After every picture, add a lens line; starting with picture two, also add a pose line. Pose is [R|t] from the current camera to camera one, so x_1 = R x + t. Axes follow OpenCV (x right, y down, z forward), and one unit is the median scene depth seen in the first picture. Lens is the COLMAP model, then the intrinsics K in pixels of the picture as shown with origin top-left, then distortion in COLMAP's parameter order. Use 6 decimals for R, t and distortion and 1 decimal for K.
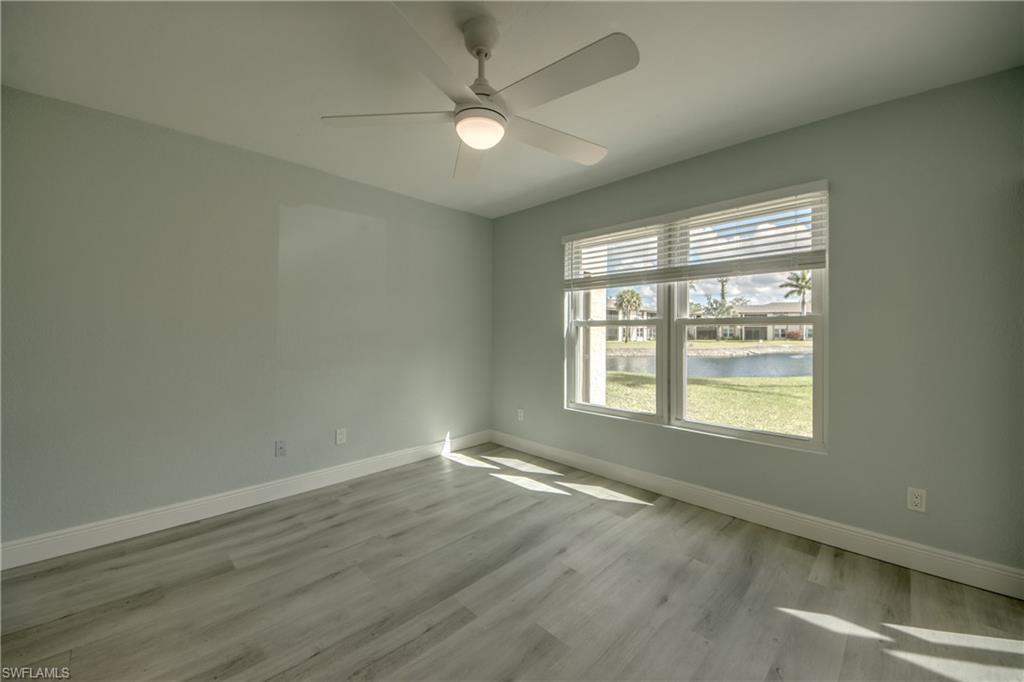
lens RADIAL K [[389.9, 0, 510.2], [0, 389.9, 334.6], [0, 0, 1]] dist [0.005259, -0.009425]
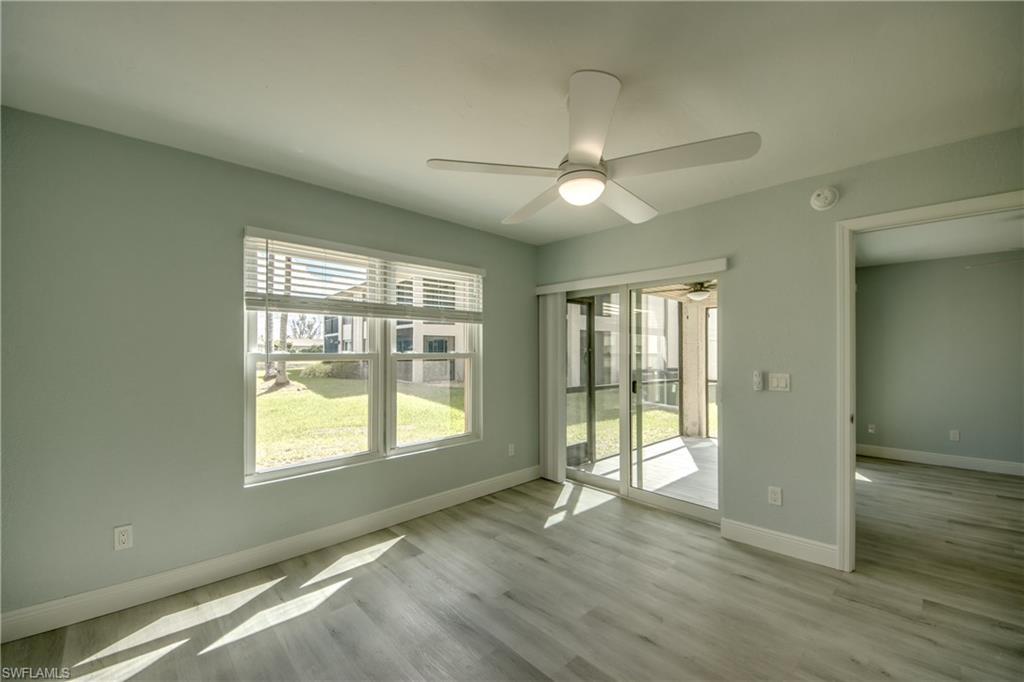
lens RADIAL K [[412.5, 0, 509.9], [0, 412.5, 339.5], [0, 0, 1]] dist [0.012691, -0.000393]
pose [[0.008444, 0.023284, 0.999693, -0.719962], [0.000633, 0.999729, -0.023290, -0.054154], [-0.999964, 0.000830, 0.008427, 0.696167]]
